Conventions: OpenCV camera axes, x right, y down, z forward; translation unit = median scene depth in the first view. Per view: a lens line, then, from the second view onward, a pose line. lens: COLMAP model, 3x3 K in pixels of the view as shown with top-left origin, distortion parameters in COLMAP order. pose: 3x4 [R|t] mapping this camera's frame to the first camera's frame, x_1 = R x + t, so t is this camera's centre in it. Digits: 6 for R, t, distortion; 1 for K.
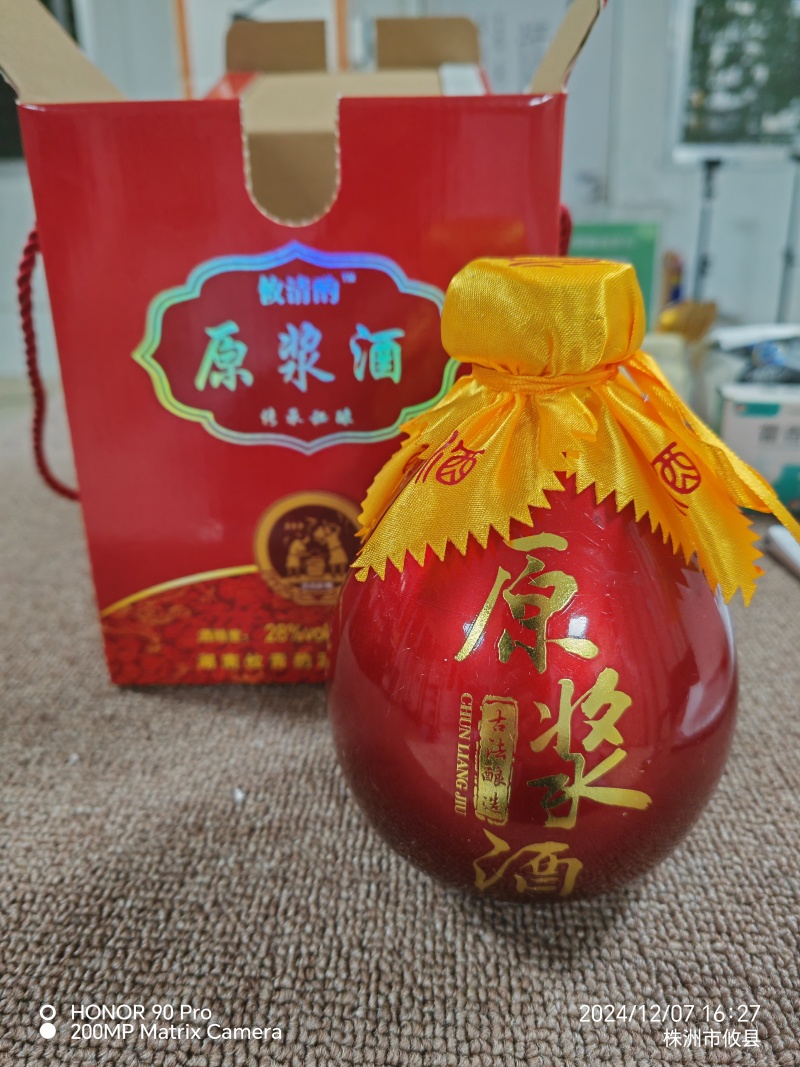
lens RADIAL K [[821.9, 0, 401.5], [0, 821.9, 537.0], [0, 0, 1]] dist [-0.055756, 0.008343]
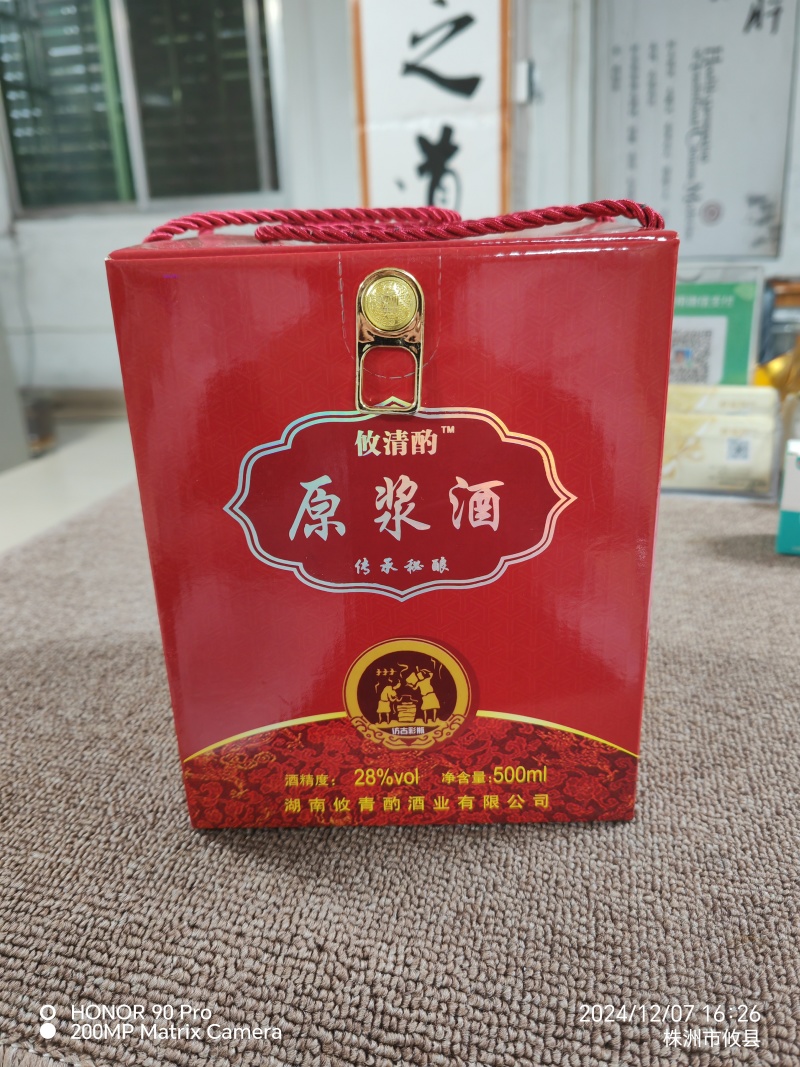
lens RADIAL K [[821.9, 0, 402.1], [0, 821.9, 533.3], [0, 0, 1]] dist [-0.055756, 0.008343]
pose [[0.980351, 0.047951, -0.191347, 0.223357], [-0.052469, 0.998449, -0.018614, -0.035246], [0.190157, 0.028288, 0.981346, -0.372022]]
